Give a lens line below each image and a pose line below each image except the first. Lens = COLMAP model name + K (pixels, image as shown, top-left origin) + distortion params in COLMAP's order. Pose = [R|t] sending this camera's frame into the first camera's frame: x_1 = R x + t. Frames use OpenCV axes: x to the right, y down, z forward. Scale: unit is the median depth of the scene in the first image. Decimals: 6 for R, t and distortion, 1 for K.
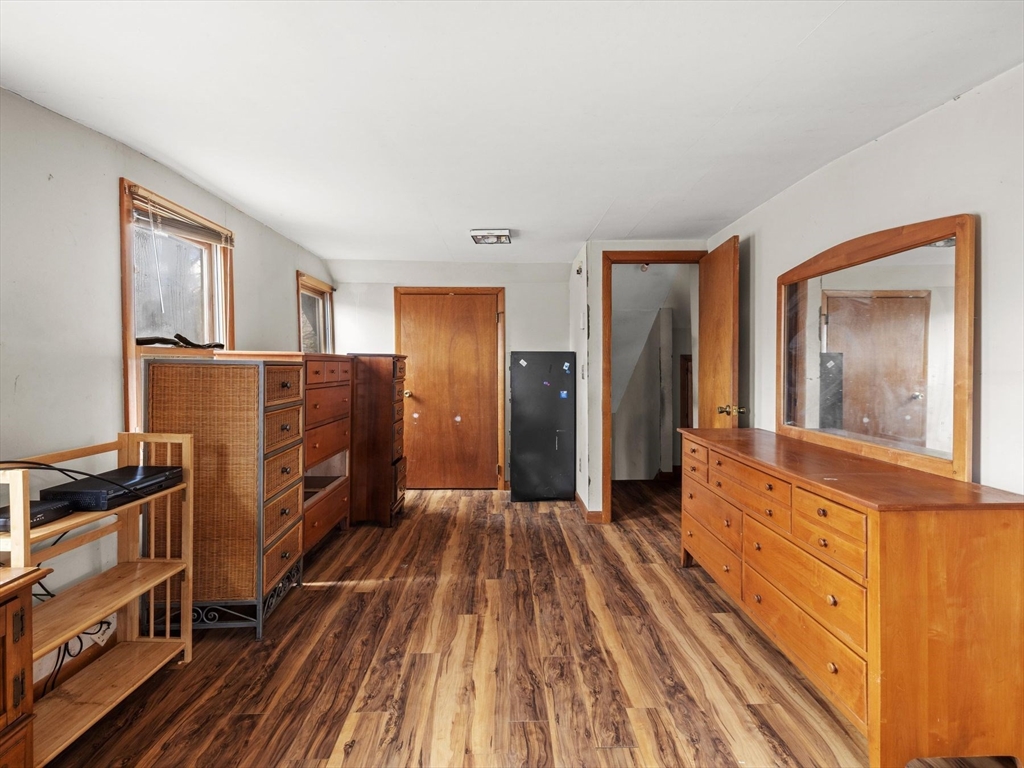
lens RADIAL K [[487.8, 0, 511.6], [0, 487.8, 356.9], [0, 0, 1]] dist [0.000129, 0.000434]
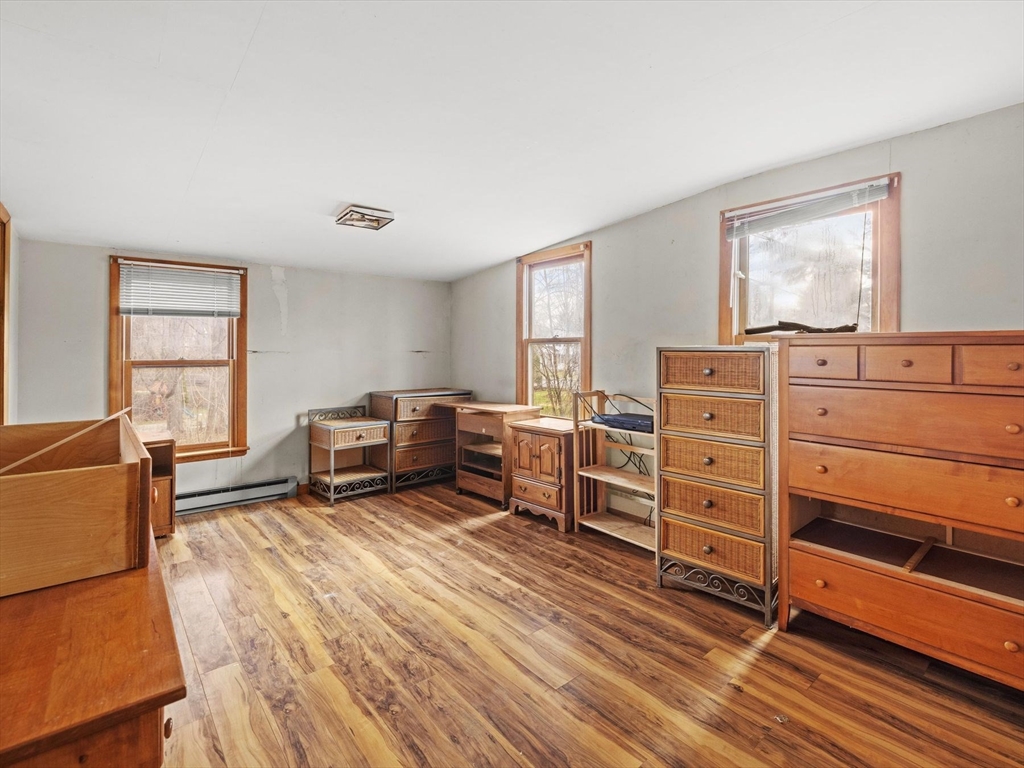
lens RADIAL K [[487.8, 0, 511.6], [0, 487.8, 356.9], [0, 0, 1]] dist [0.000129, 0.000434]
pose [[-0.779114, 0.010217, -0.626799, 0.575440], [0.009664, 0.999944, 0.004287, 0.026850], [0.626808, -0.002717, -0.779169, 2.003789]]
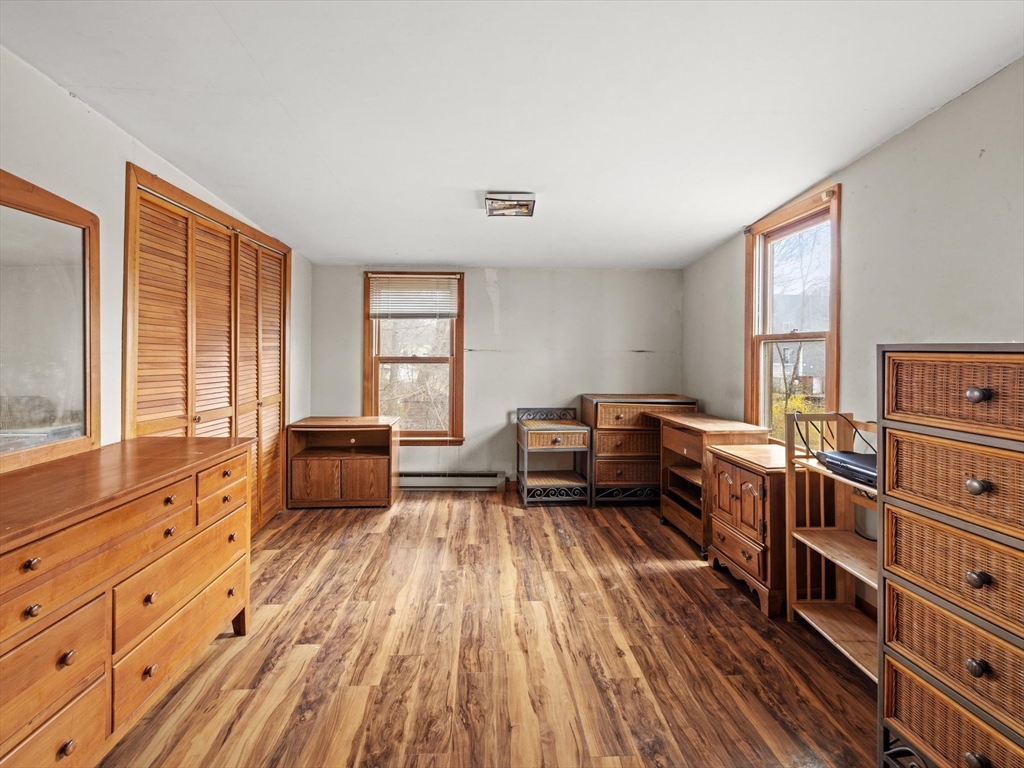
lens RADIAL K [[487.8, 0, 511.6], [0, 487.8, 356.9], [0, 0, 1]] dist [0.000129, 0.000434]
pose [[-0.999255, -0.005013, -0.038278, -0.000113], [-0.005065, 0.999986, 0.001261, 0.030952], [0.038272, 0.001454, -0.999266, 1.925387]]
